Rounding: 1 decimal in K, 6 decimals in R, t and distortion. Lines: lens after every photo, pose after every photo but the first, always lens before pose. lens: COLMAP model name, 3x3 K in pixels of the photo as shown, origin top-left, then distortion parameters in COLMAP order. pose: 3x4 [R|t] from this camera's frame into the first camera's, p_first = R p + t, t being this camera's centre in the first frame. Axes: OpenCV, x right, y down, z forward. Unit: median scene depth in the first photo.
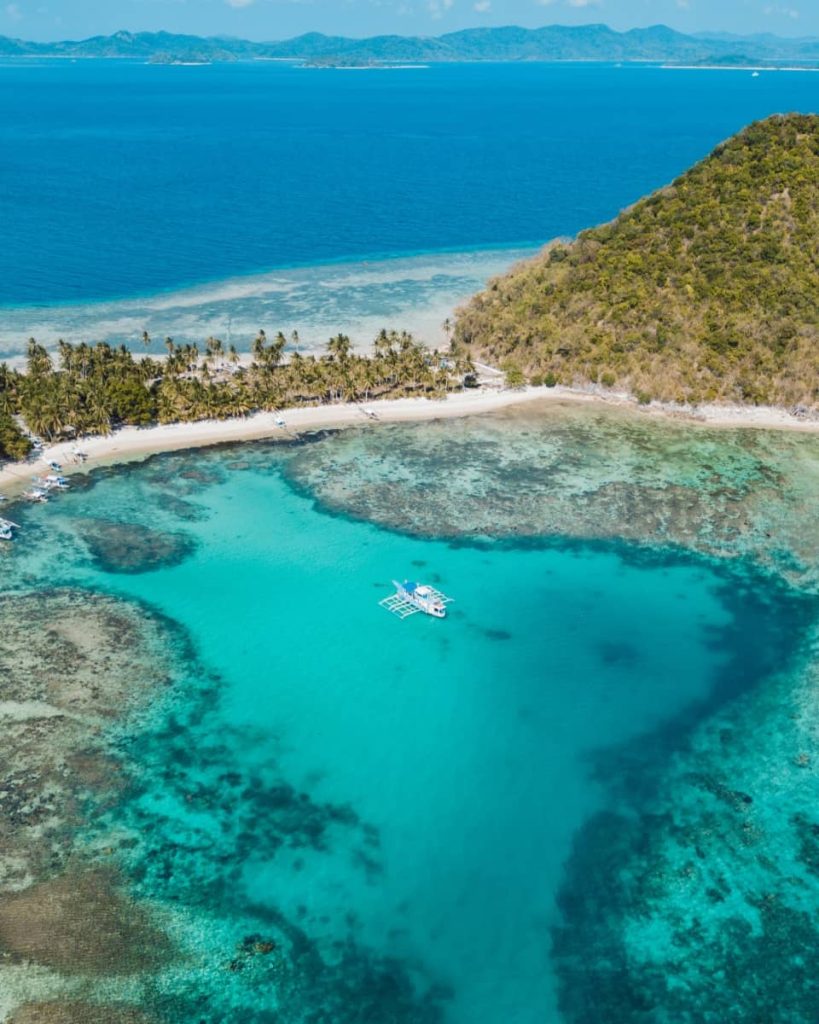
lens RADIAL K [[2570.3, 0, 409.5], [0, 2570.3, 512.0], [0, 0, 1]] dist [0.018615, 0.556485]
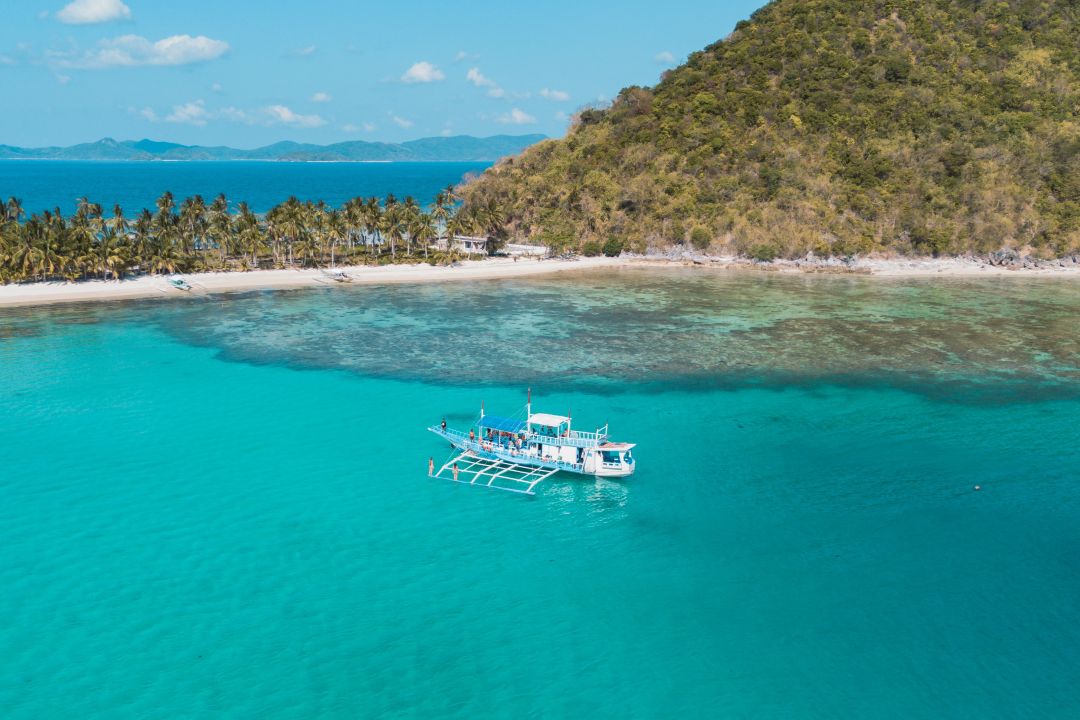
lens RADIAL K [[1383.5, 0, 540.0], [0, 1383.5, 360.0], [0, 0, 1]] dist [0.064921, -0.046683]
pose [[0.991757, -0.040664, 0.121510, -0.008595], [0.063604, 0.979459, -0.191351, 0.045036], [-0.111232, 0.197502, 0.973971, 0.660663]]
